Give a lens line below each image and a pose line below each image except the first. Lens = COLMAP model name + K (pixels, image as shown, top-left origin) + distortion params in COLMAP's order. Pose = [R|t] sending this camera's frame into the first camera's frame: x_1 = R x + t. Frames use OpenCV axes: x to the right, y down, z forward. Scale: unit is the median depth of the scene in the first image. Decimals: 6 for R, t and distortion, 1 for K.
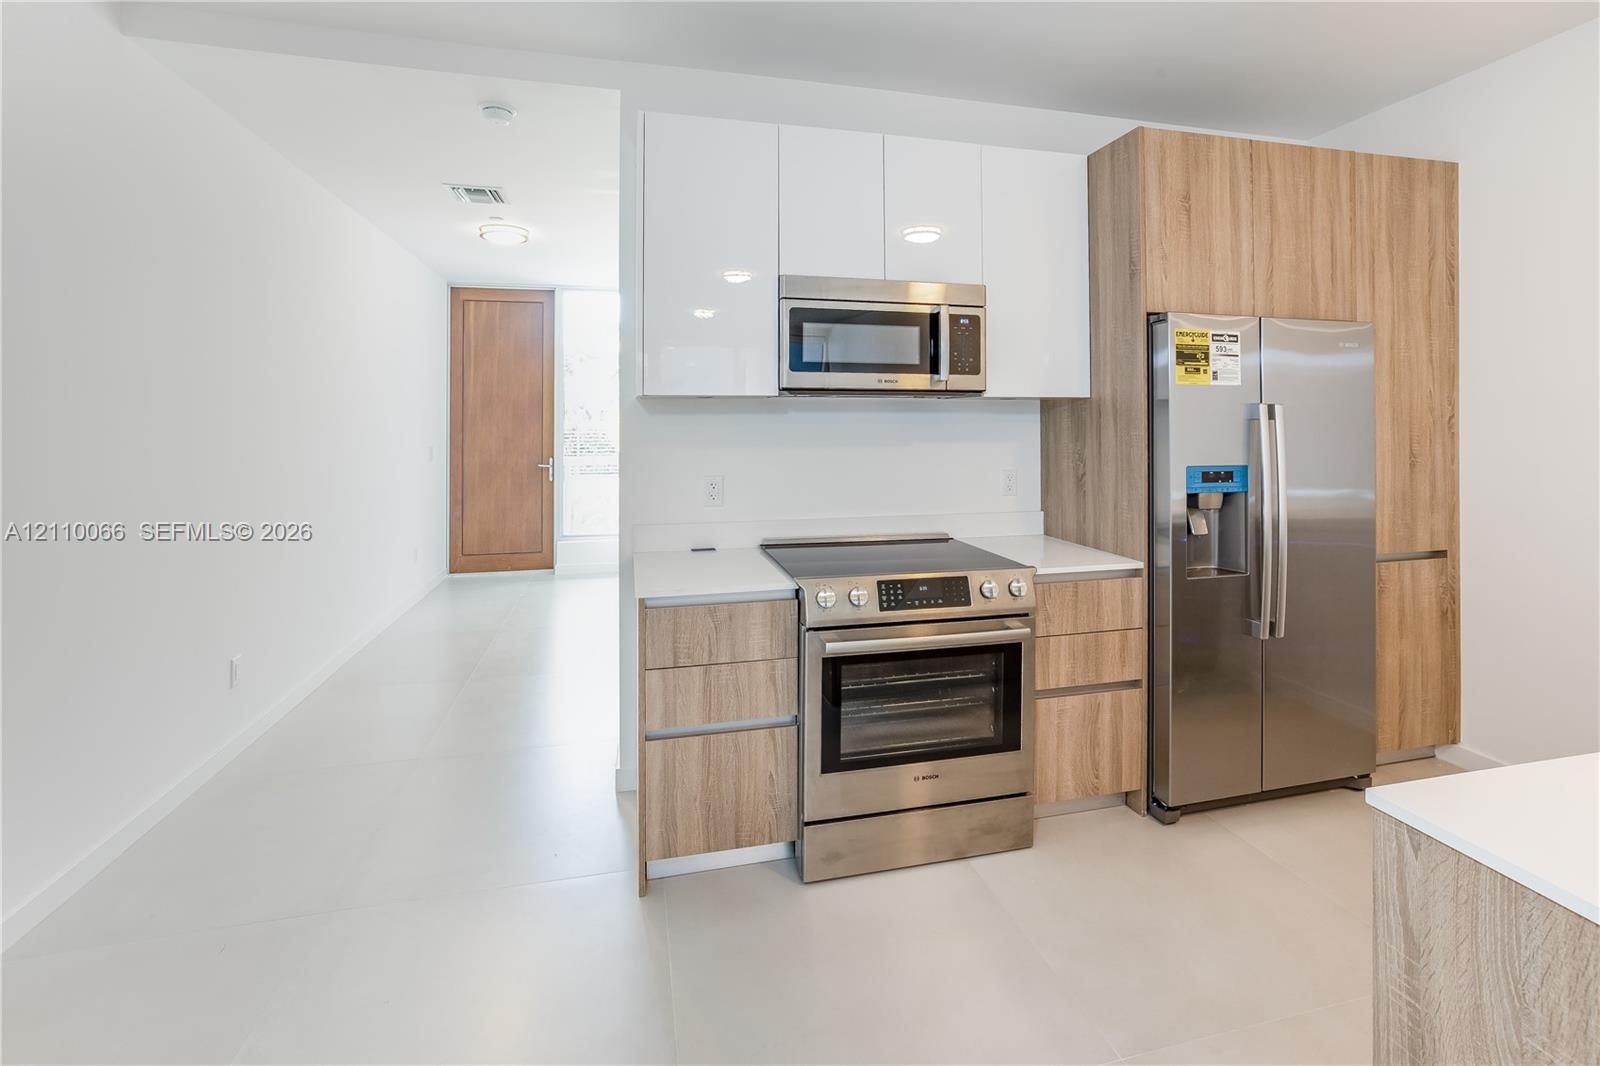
lens RADIAL K [[727.4, 0, 802.0], [0, 727.4, 412.3], [0, 0, 1]] dist [-0.027506, 0.015640]
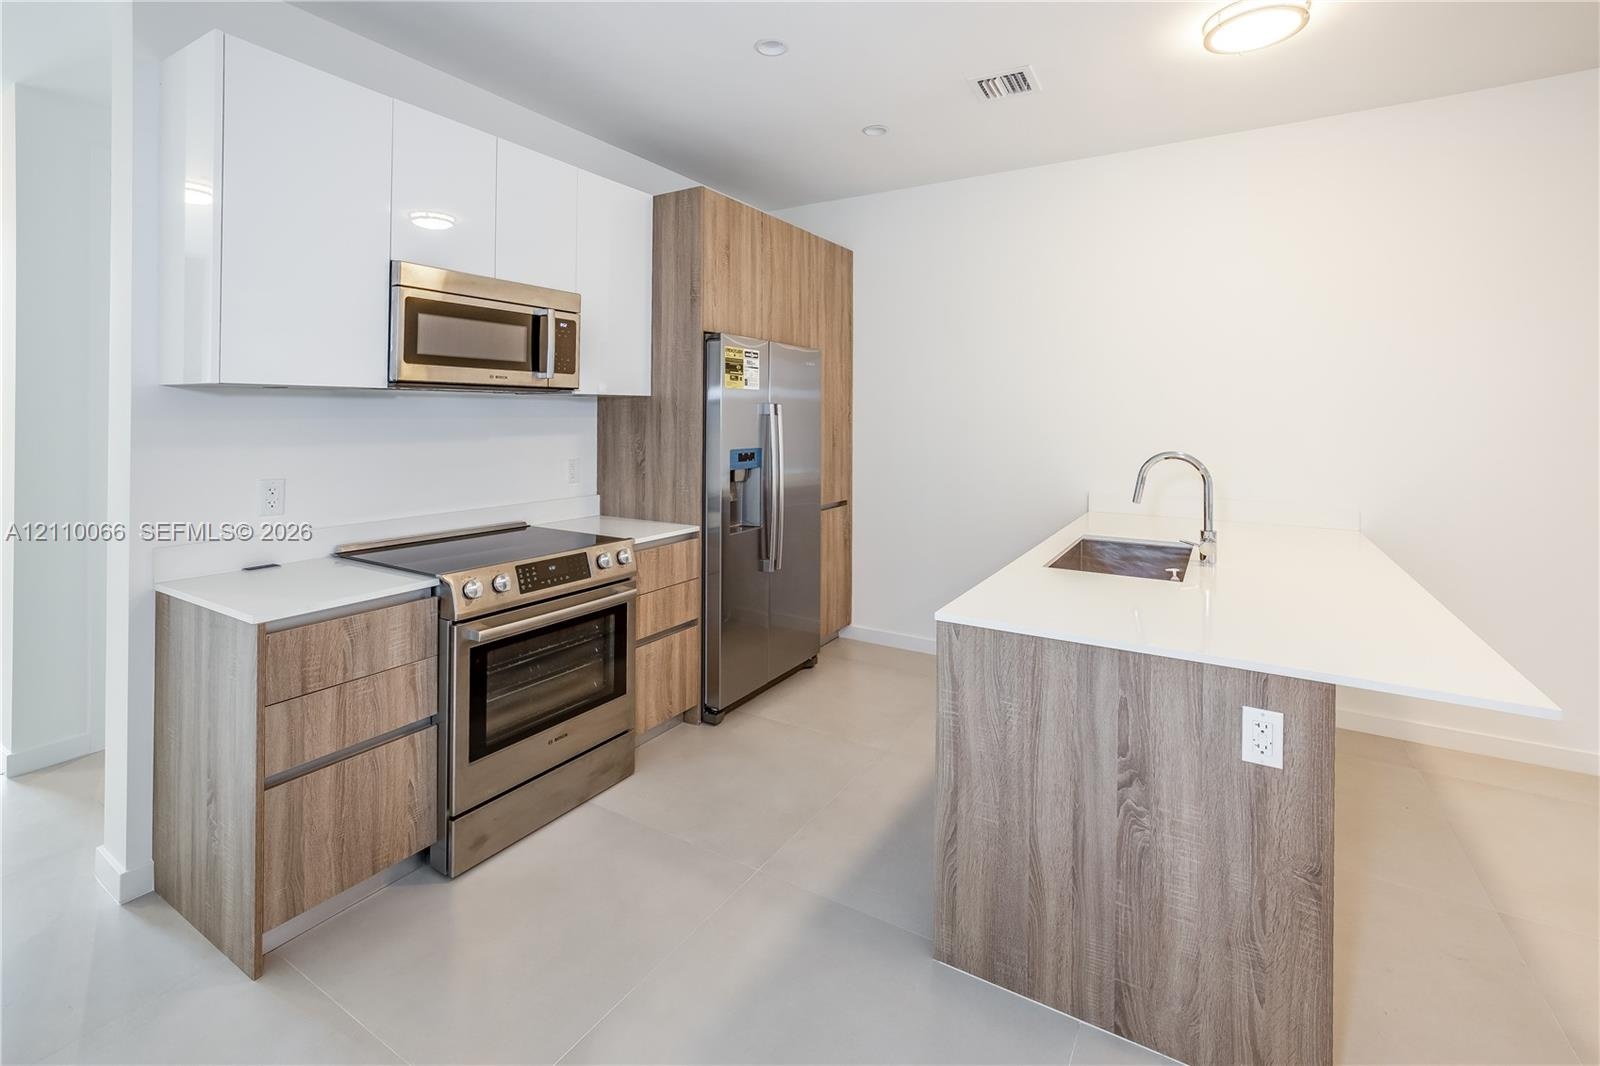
lens RADIAL K [[723.7, 0, 801.4], [0, 723.7, 403.1], [0, 0, 1]] dist [-0.029346, 0.013840]
pose [[0.709163, 0.013852, 0.704908, -0.307716], [-0.010122, 0.999904, -0.009466, -0.000004], [-0.704971, -0.000422, 0.709236, -0.034483]]
